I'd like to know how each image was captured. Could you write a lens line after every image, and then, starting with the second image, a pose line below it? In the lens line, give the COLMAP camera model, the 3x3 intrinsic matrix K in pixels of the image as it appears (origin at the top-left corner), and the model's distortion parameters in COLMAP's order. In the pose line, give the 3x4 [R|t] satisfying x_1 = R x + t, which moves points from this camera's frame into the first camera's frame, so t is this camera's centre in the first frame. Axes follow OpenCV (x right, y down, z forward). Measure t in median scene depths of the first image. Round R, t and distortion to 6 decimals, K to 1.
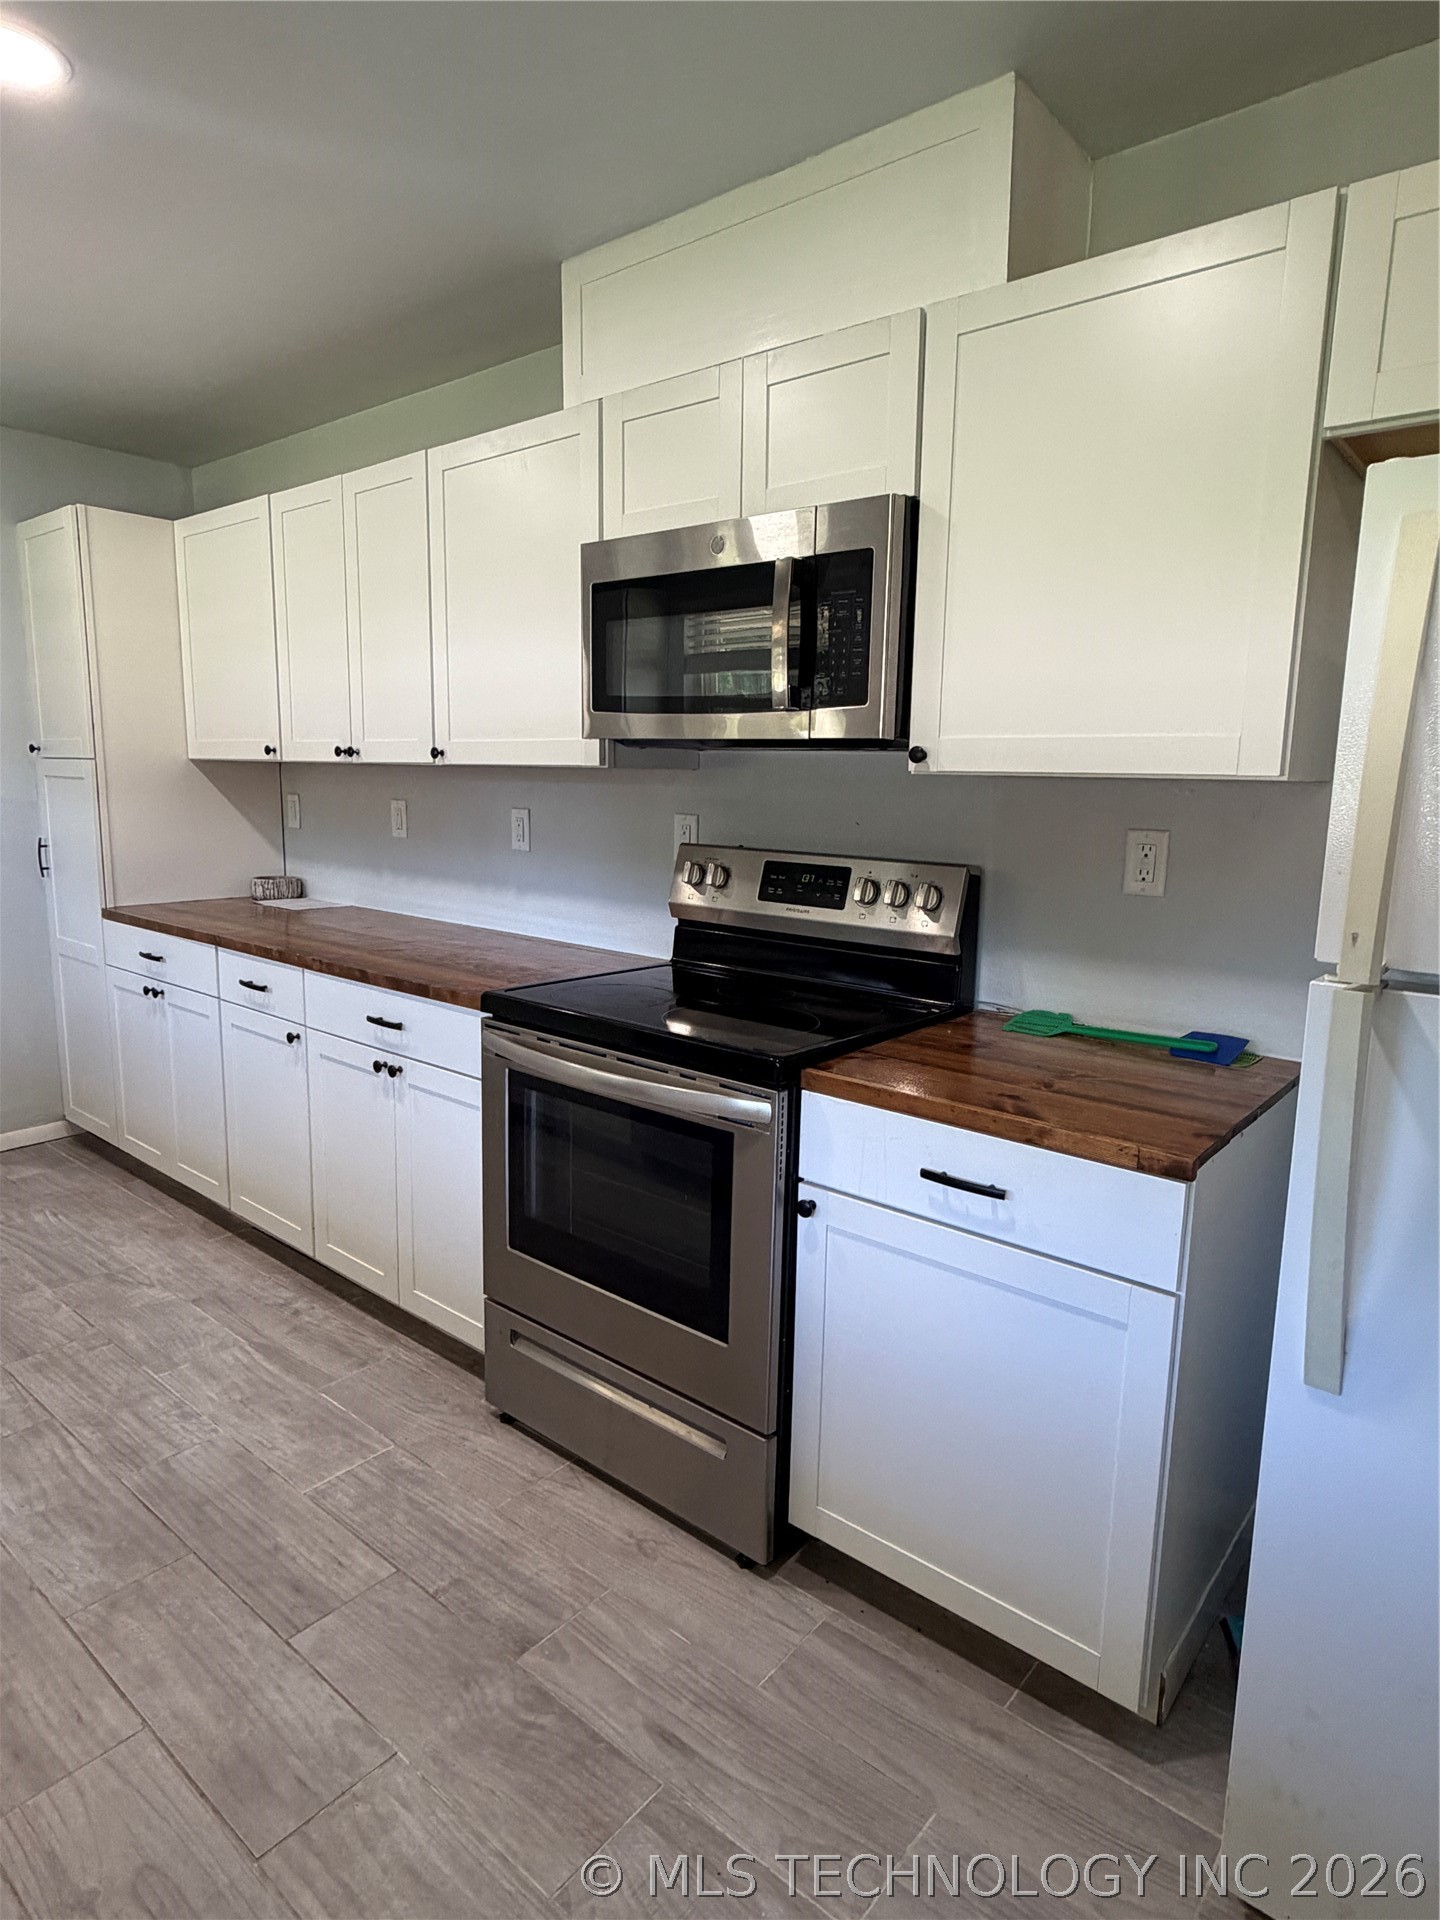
lens RADIAL K [[1111.2, 0, 715.7], [0, 1111.2, 957.8], [0, 0, 1]] dist [-0.002461, -0.000176]
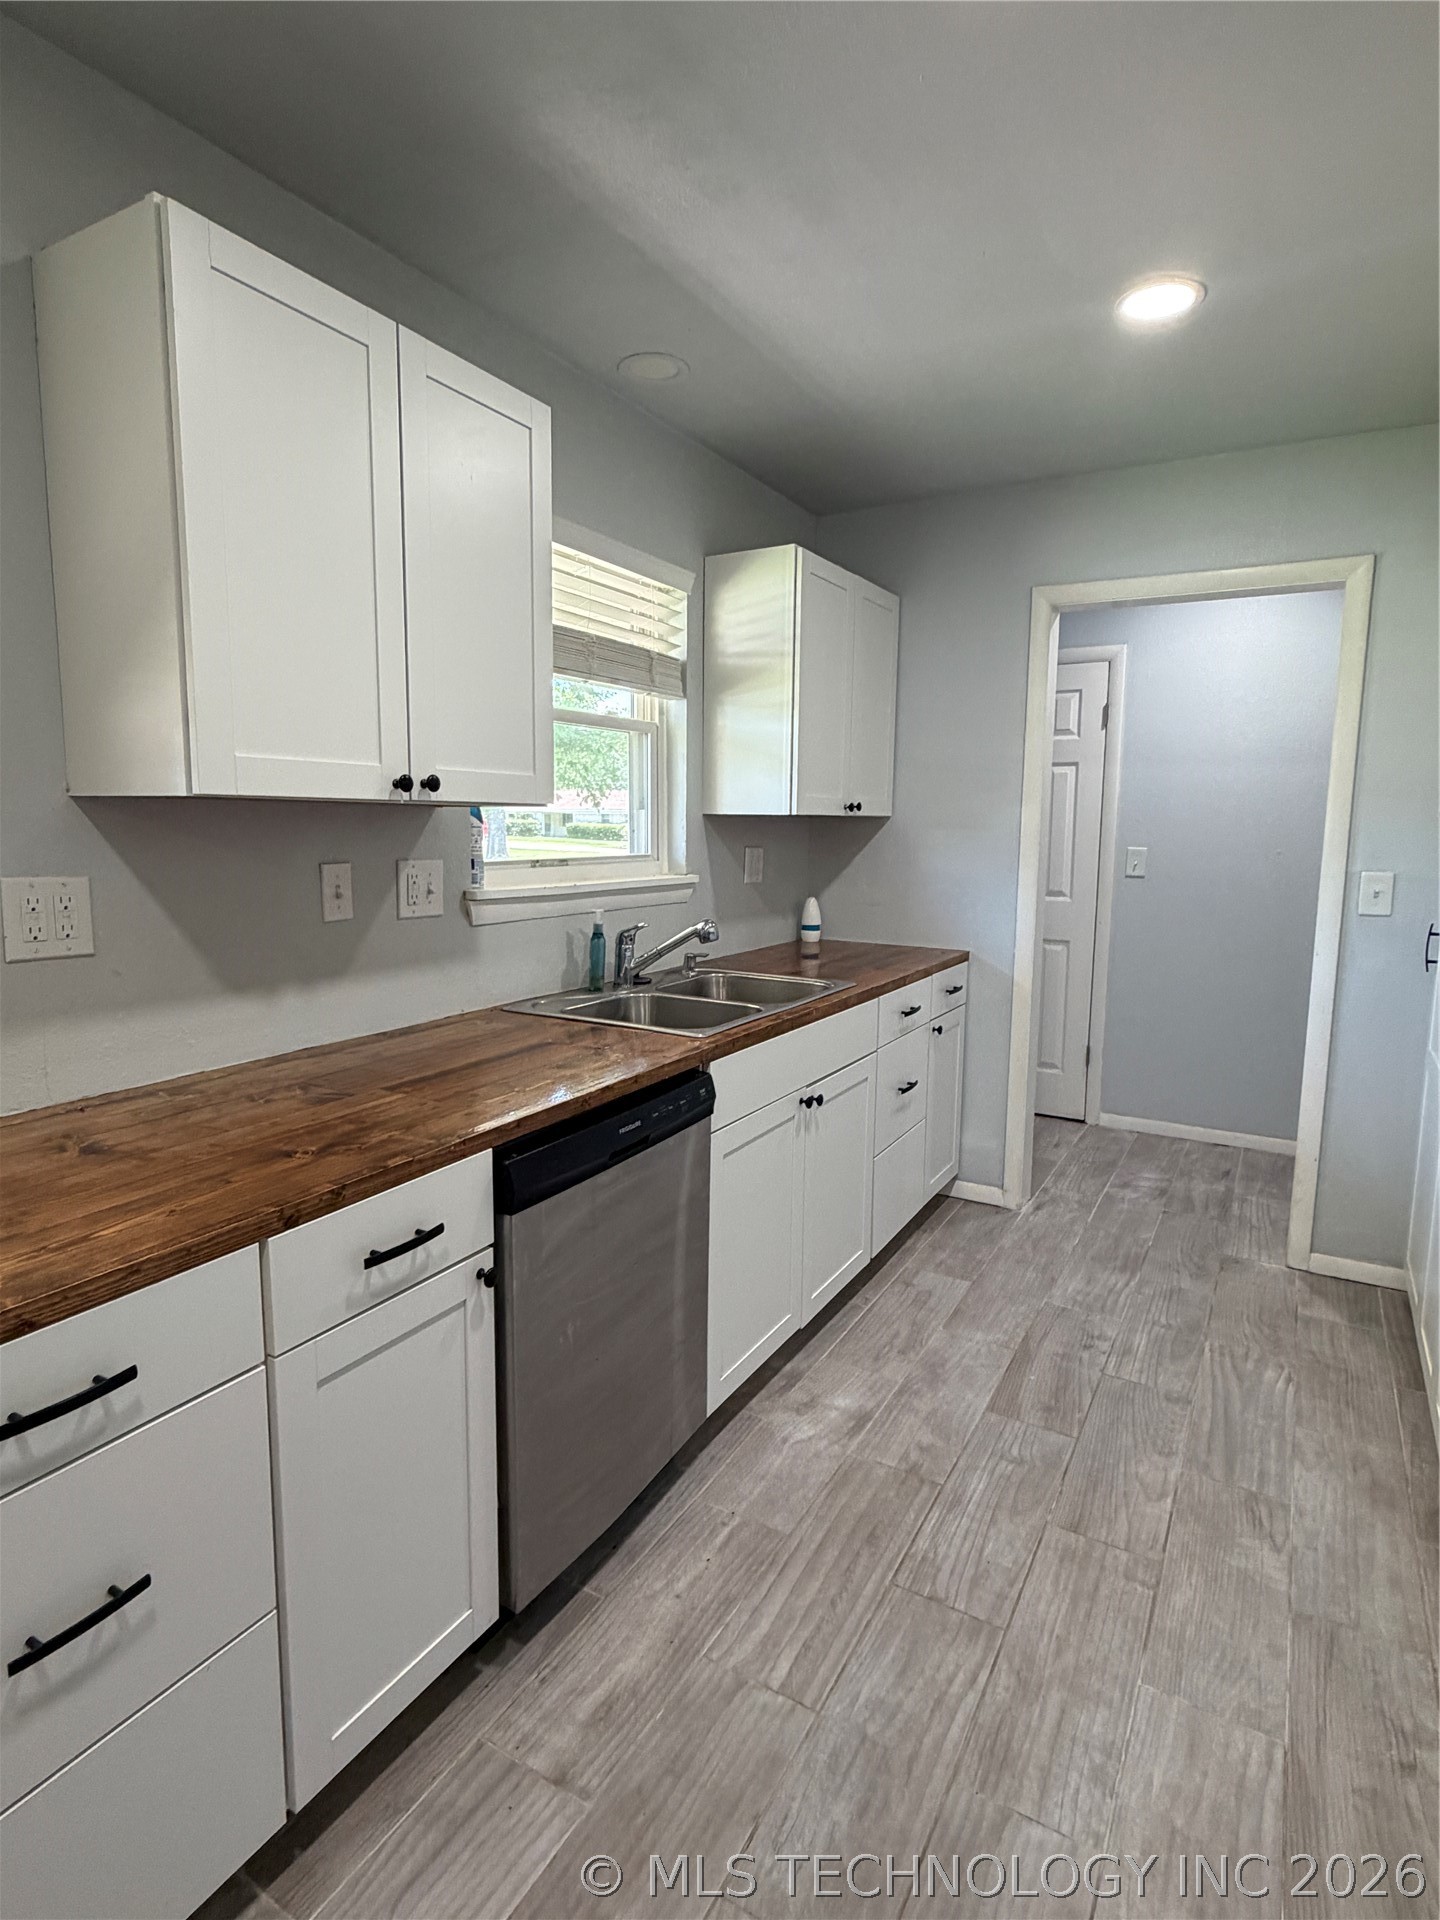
lens RADIAL K [[1015.6, 0, 718.2], [0, 1015.6, 957.9], [0, 0, 1]] dist [-0.001968, -0.000786]
pose [[0.177866, 0.120516, -0.976647, 0.029498], [-0.175841, 0.980391, 0.088954, -0.102065], [0.968217, 0.155913, 0.195570, 0.633628]]
